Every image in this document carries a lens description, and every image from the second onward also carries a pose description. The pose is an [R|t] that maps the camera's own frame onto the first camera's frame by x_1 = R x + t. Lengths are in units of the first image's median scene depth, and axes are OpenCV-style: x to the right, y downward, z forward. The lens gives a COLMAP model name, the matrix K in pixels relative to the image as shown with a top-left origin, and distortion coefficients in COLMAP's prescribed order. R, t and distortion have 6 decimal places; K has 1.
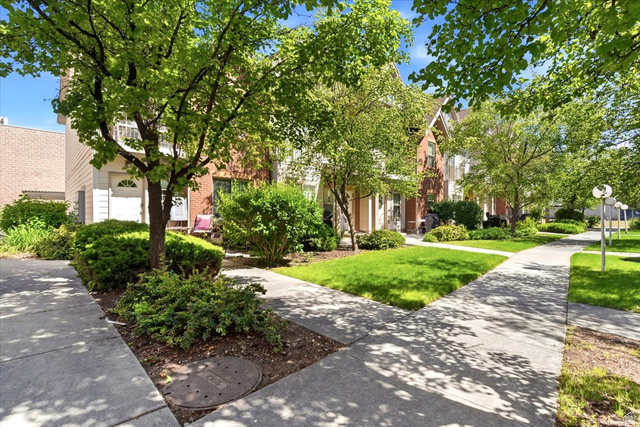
lens RADIAL K [[311.4, 0, 320.0], [0, 311.4, 213.5], [0, 0, 1]] dist [-0.000788, -0.000277]
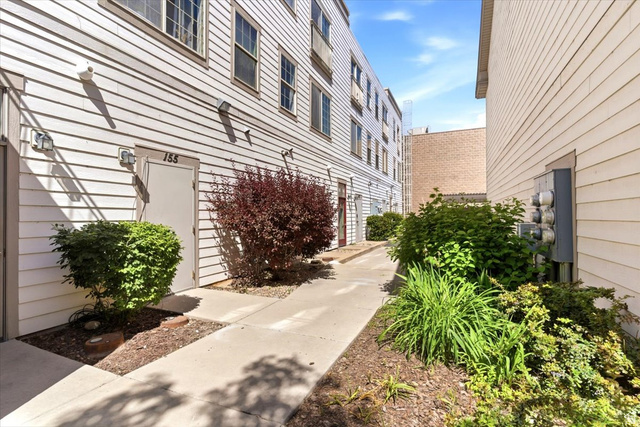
lens RADIAL K [[311.4, 0, 320.0], [0, 311.4, 213.5], [0, 0, 1]] dist [-0.000788, -0.000277]
pose [[0.413915, -0.010980, -0.910250, -0.557857], [0.001576, 0.999934, -0.011345, -0.021271], [0.910314, 0.003262, 0.413905, 0.608524]]
